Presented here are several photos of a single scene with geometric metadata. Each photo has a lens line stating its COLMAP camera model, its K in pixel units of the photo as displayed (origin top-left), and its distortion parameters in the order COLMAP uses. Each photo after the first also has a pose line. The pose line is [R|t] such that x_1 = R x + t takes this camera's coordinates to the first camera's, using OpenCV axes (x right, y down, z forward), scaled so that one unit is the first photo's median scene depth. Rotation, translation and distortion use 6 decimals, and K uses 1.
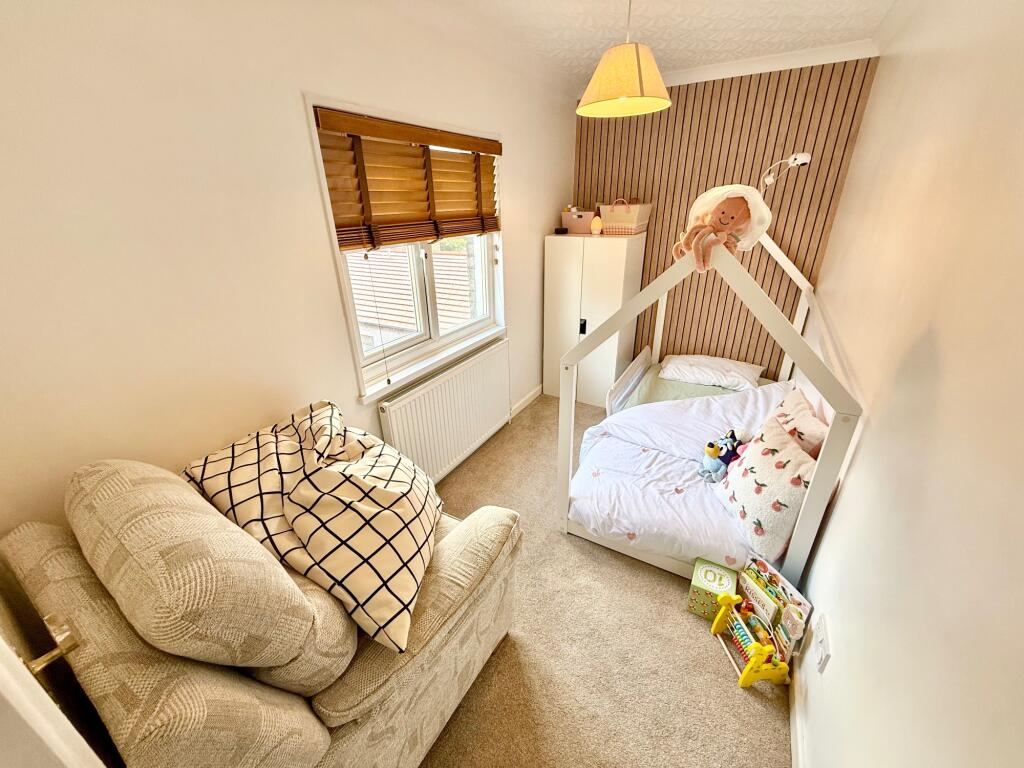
lens RADIAL K [[405.0, 0, 511.9], [0, 405.0, 382.9], [0, 0, 1]] dist [0.000682, -0.000453]
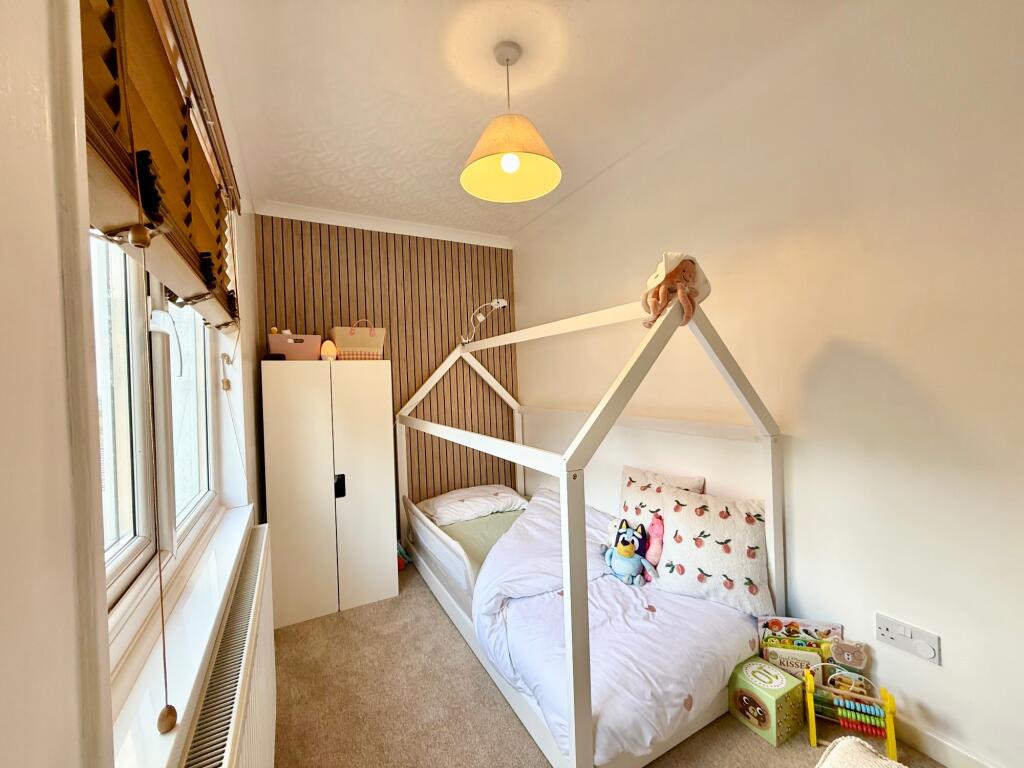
lens RADIAL K [[405.0, 0, 509.9], [0, 405.0, 382.6], [0, 0, 1]] dist [0.000682, -0.000453]
pose [[0.523500, -0.000967, 0.852025, -0.309598], [0.371412, 0.900246, -0.227181, -0.042699], [-0.766812, 0.435381, 0.471638, 0.477930]]
